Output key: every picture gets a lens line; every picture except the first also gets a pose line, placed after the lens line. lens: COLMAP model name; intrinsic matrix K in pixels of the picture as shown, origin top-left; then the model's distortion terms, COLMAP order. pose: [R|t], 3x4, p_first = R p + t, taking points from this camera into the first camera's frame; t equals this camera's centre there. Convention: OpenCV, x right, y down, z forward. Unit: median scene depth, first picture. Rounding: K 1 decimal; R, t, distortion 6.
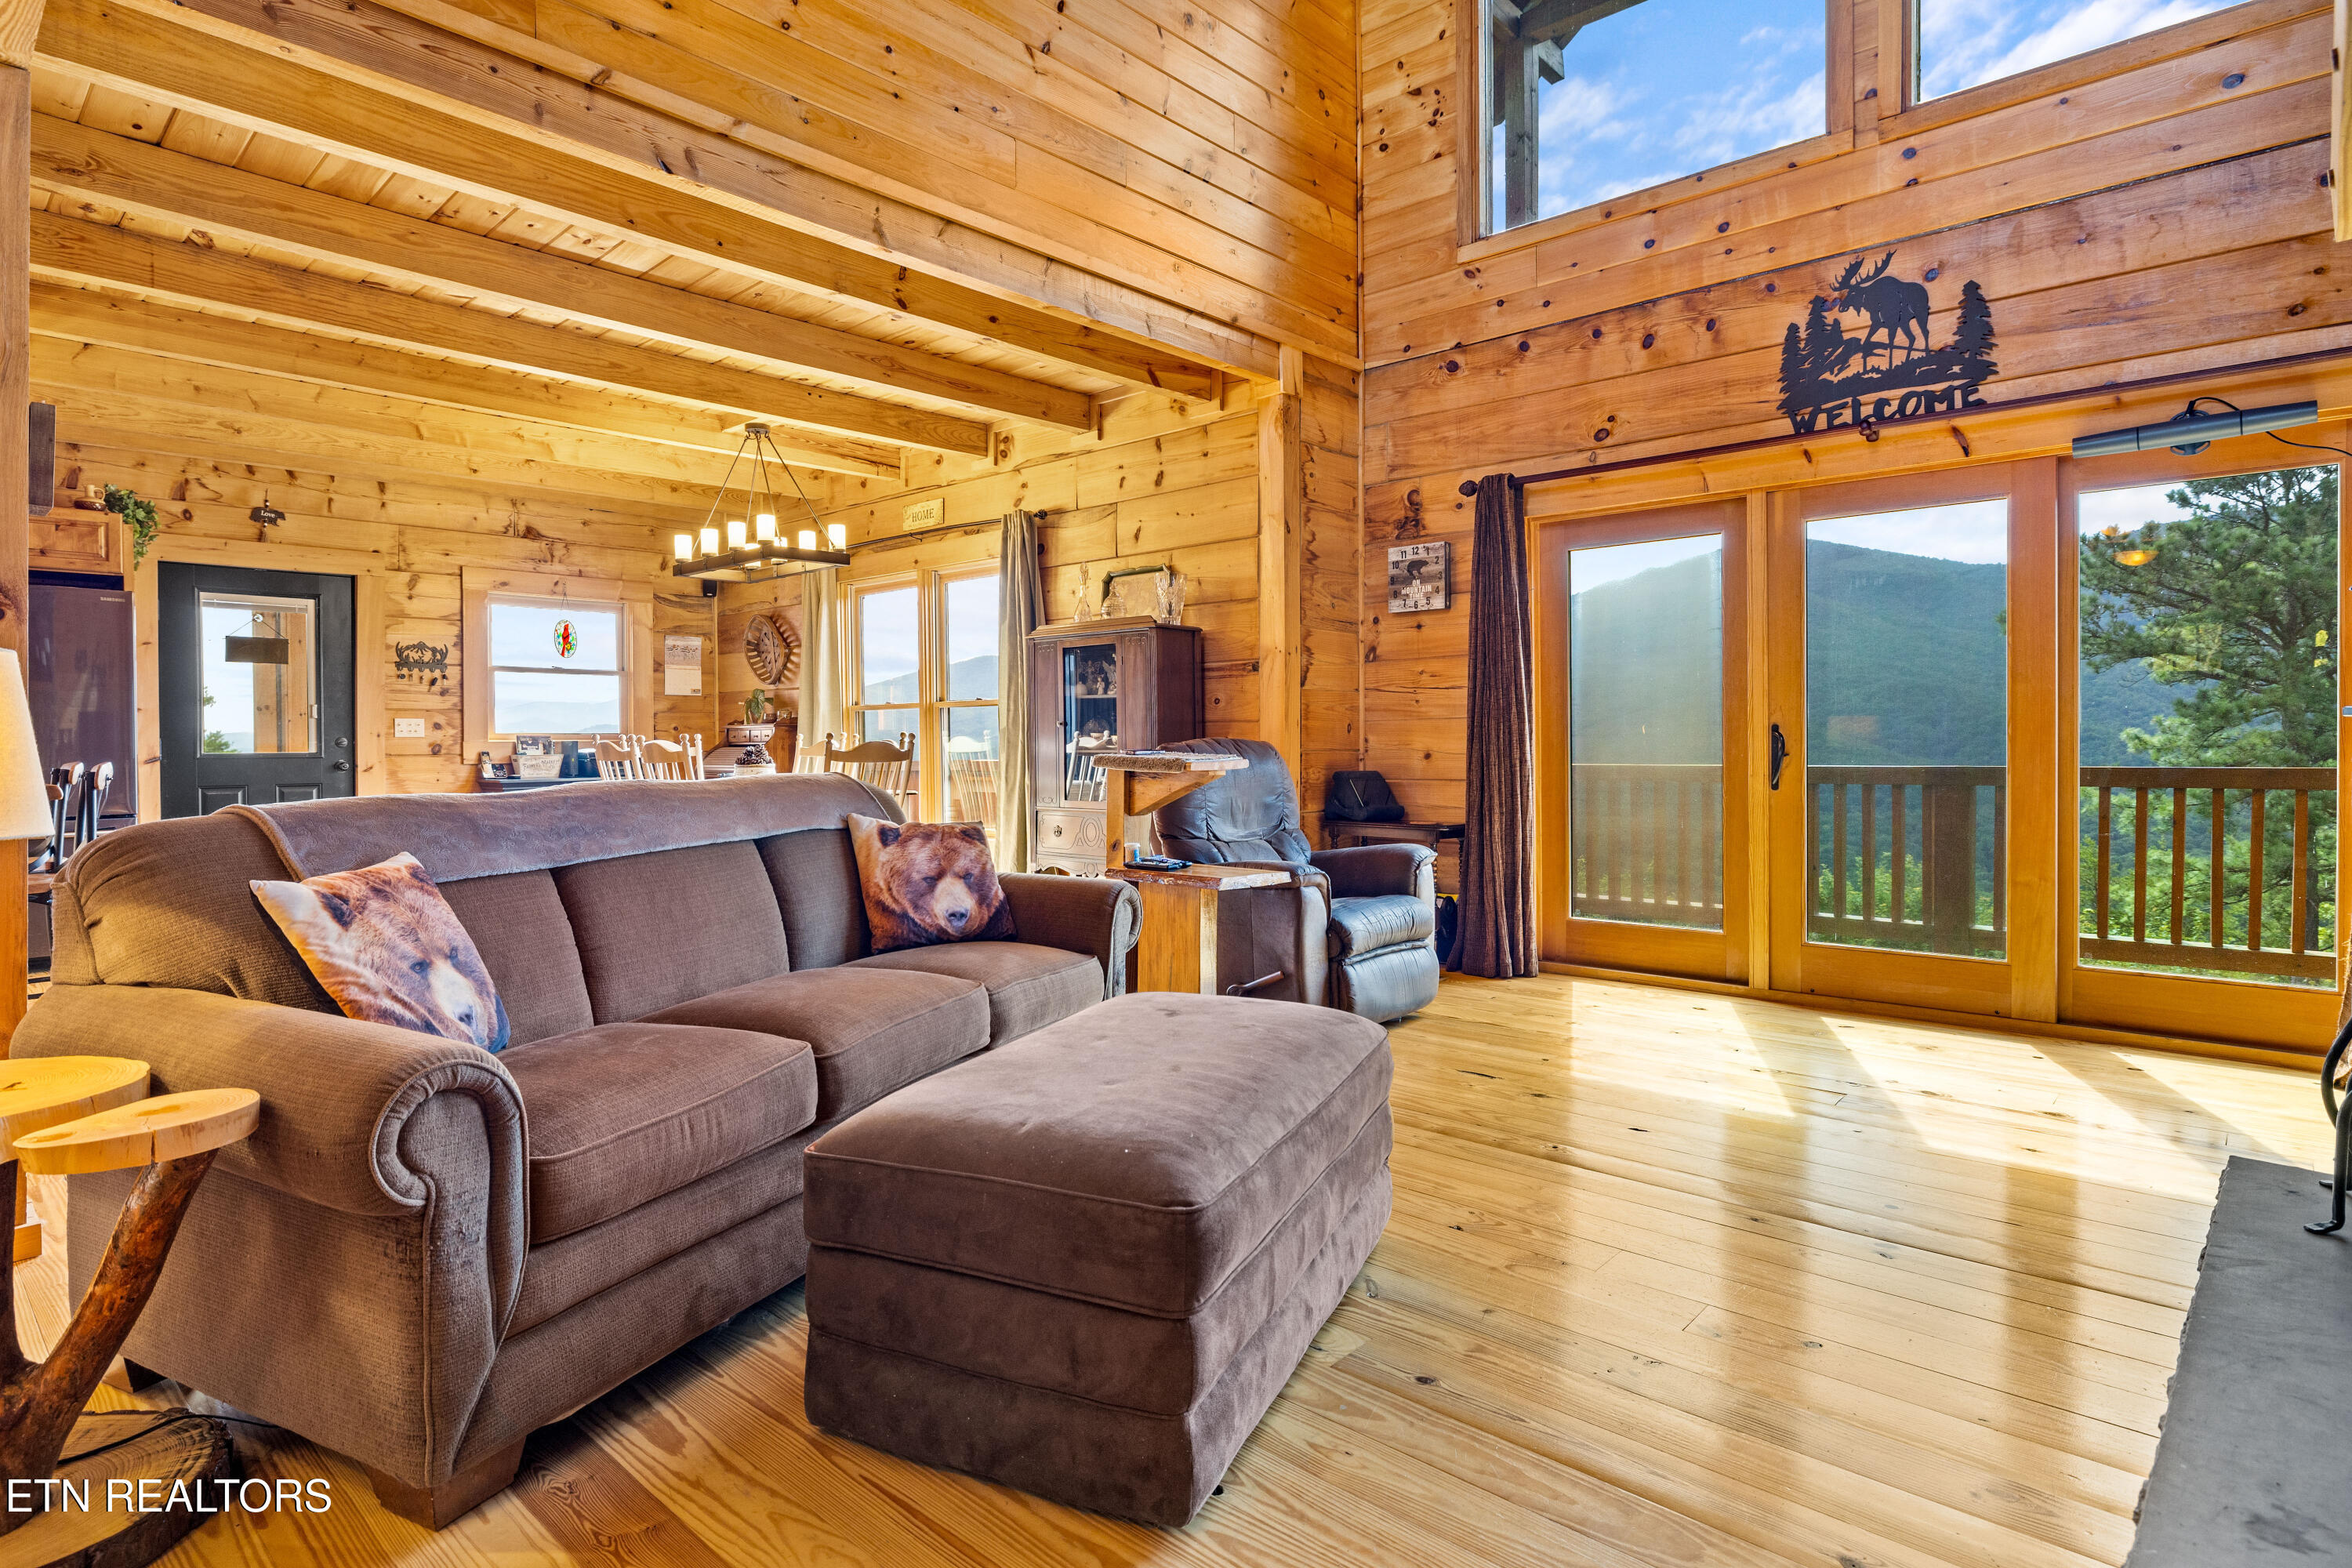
lens RADIAL K [[1228.8, 0, 1158.3], [0, 1228.8, 749.5], [0, 0, 1]] dist [-0.005735, 0.000964]
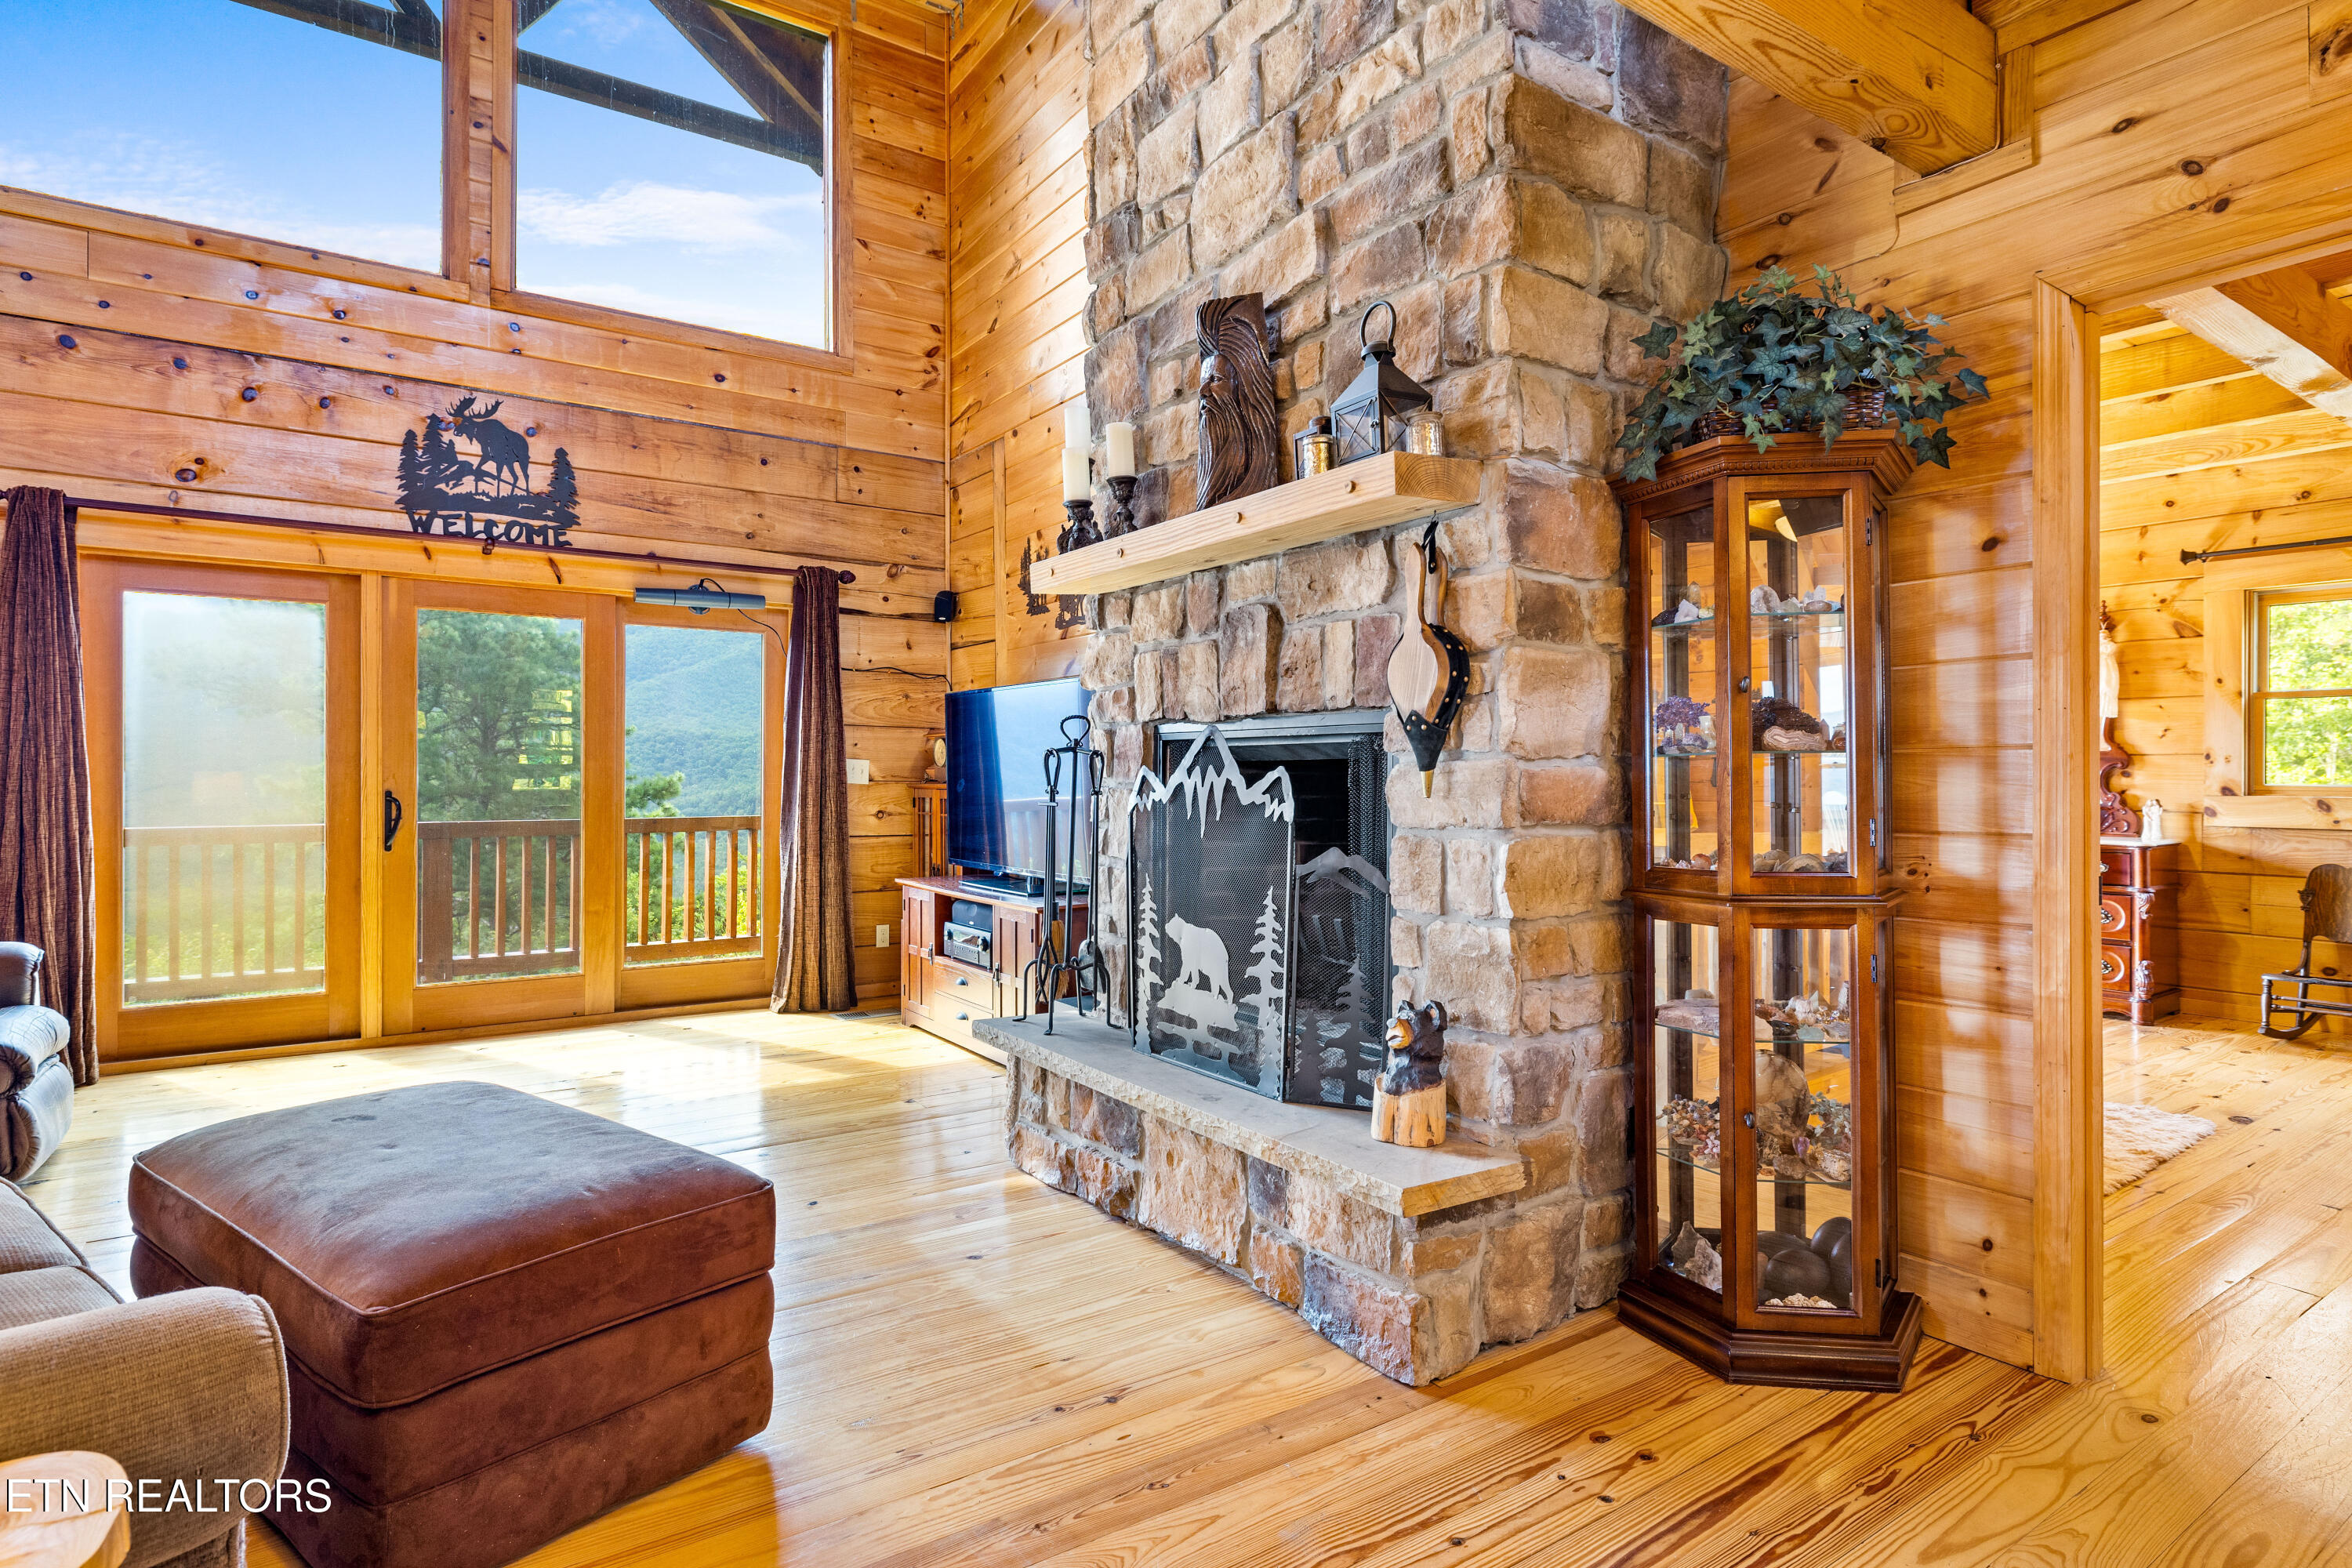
lens RADIAL K [[1228.8, 0, 1156.6], [0, 1228.8, 779.1], [0, 0, 1]] dist [-0.005735, 0.000964]
pose [[0.221757, 0.005405, 0.975087, -0.405952], [0.004533, 0.999968, -0.006573, -0.020454], [-0.975091, 0.005878, 0.221725, 0.094514]]
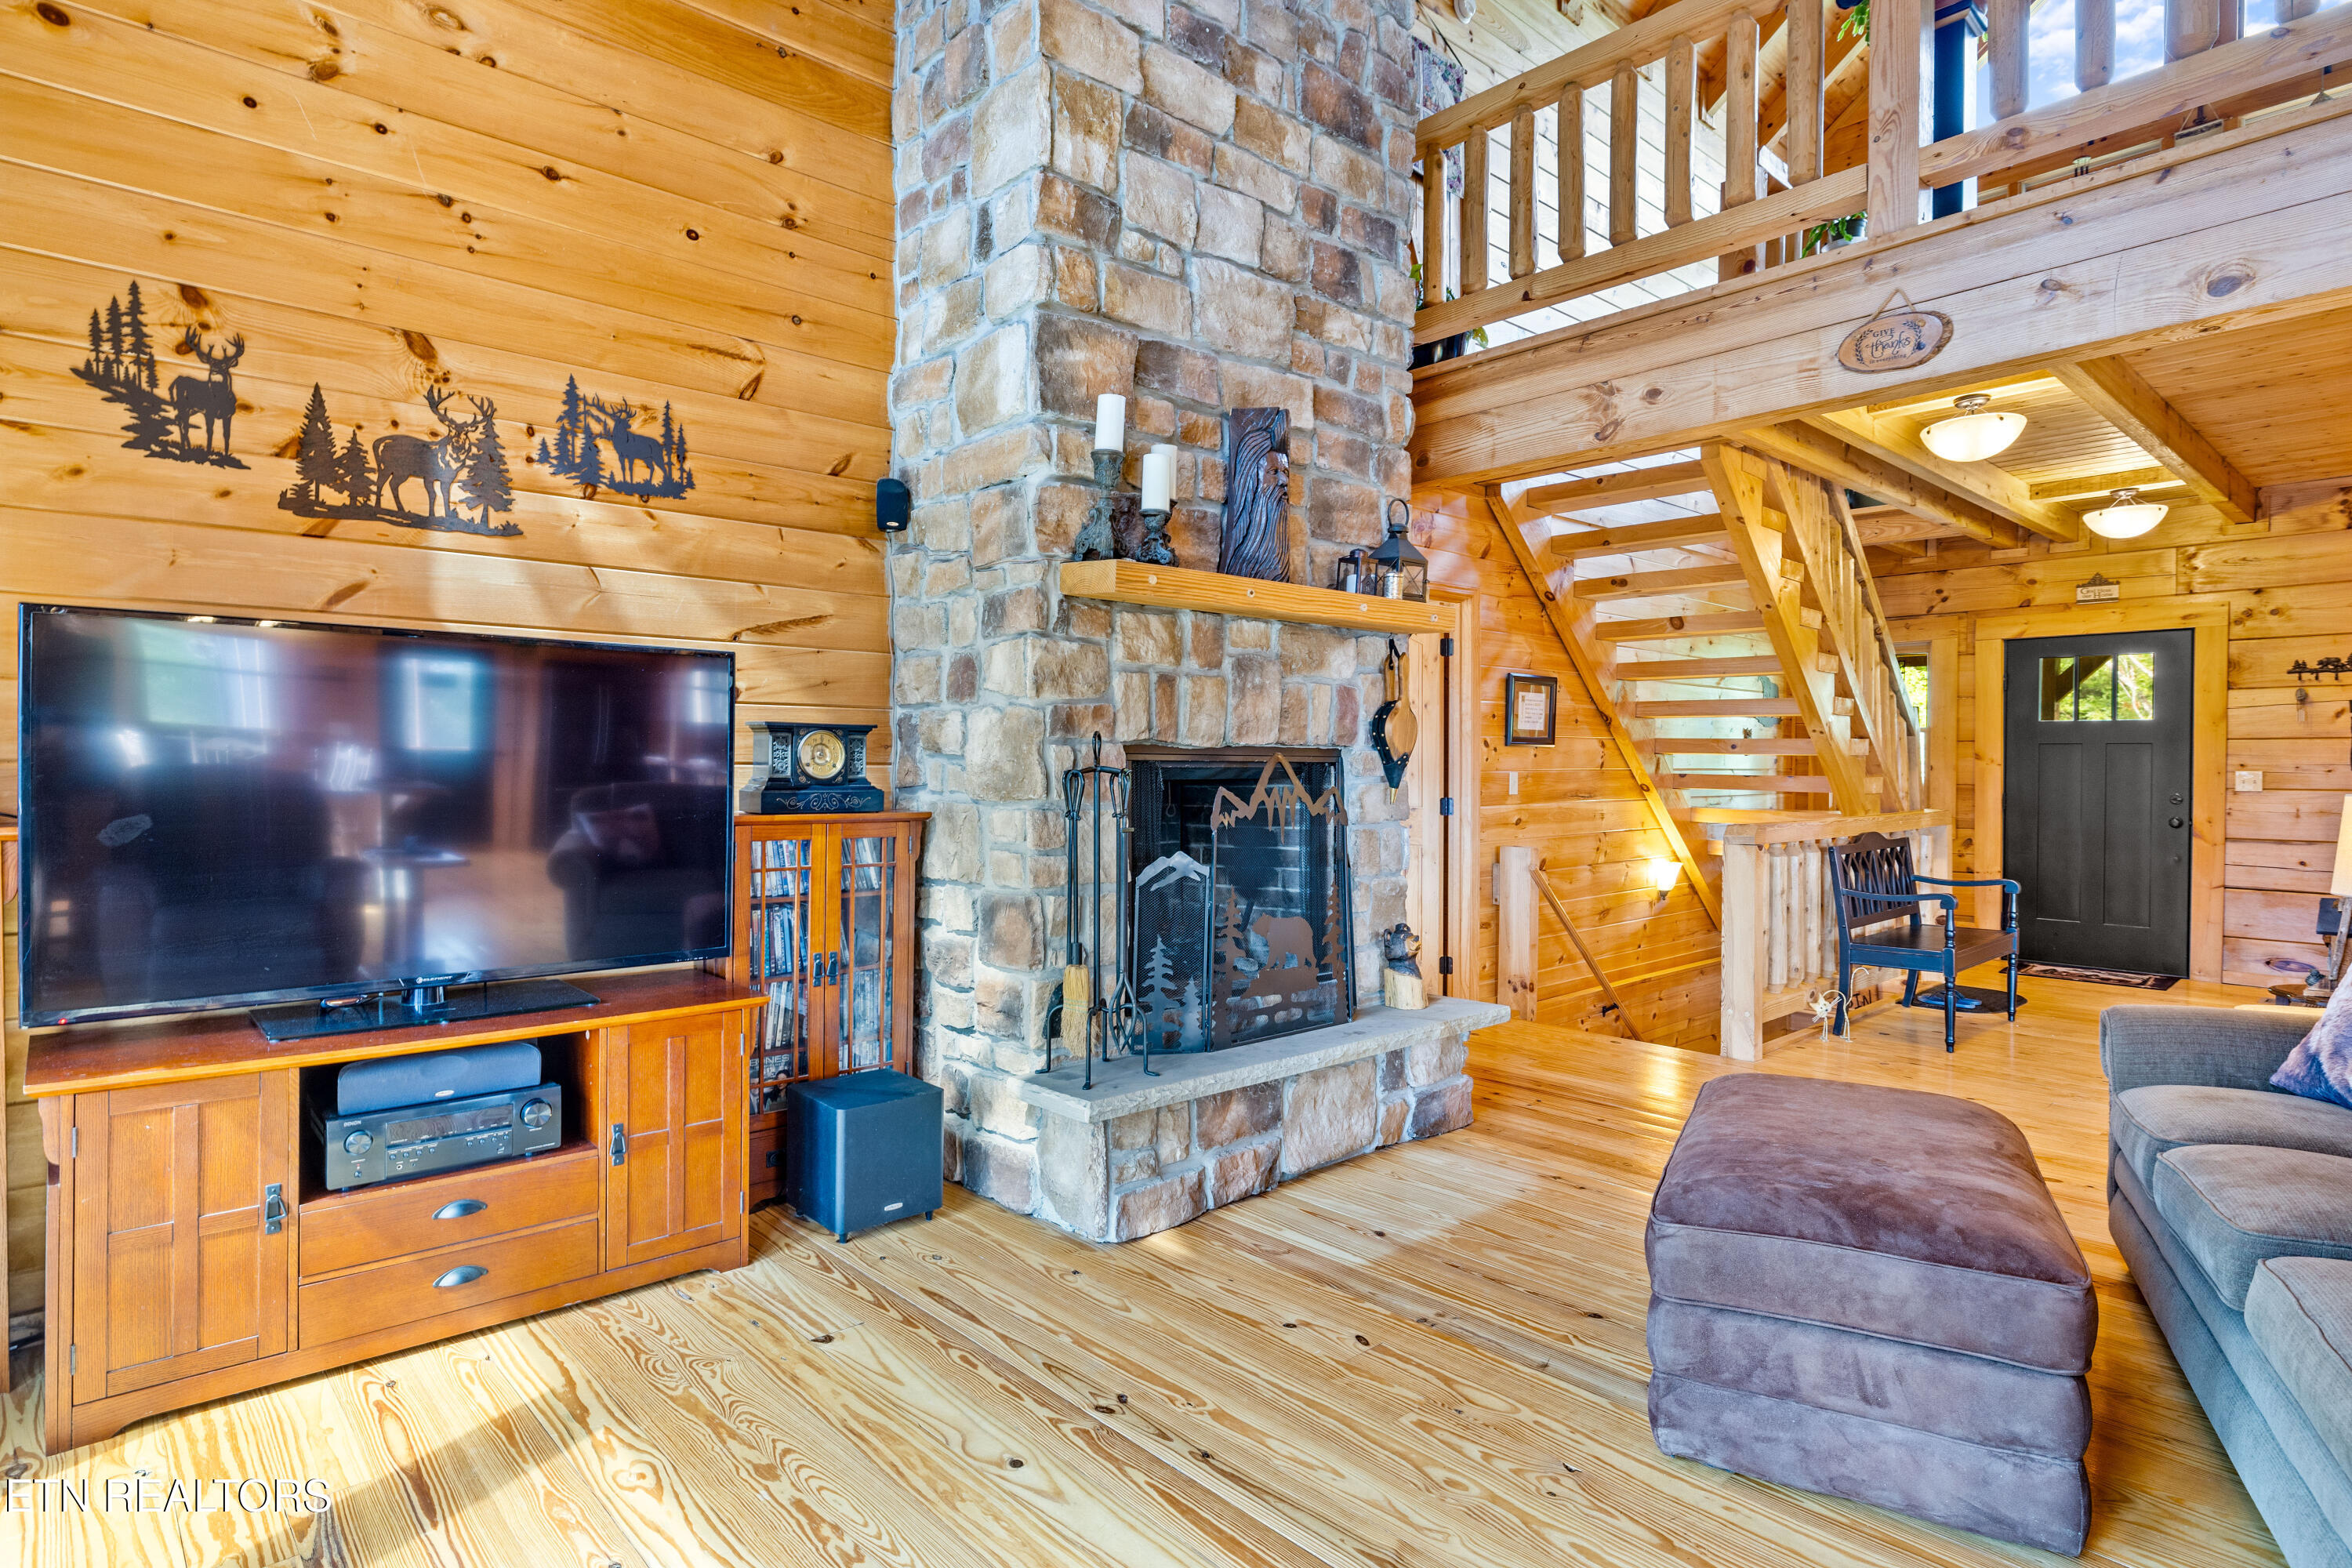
lens RADIAL K [[1228.8, 0, 1174.4], [0, 1228.8, 776.1], [0, 0, 1]] dist [-0.005735, 0.000964]
pose [[-0.996702, 0.005188, 0.080979, 0.243249], [0.006731, 0.999801, 0.018794, -0.054143], [-0.080865, 0.019277, -0.996539, 1.022172]]
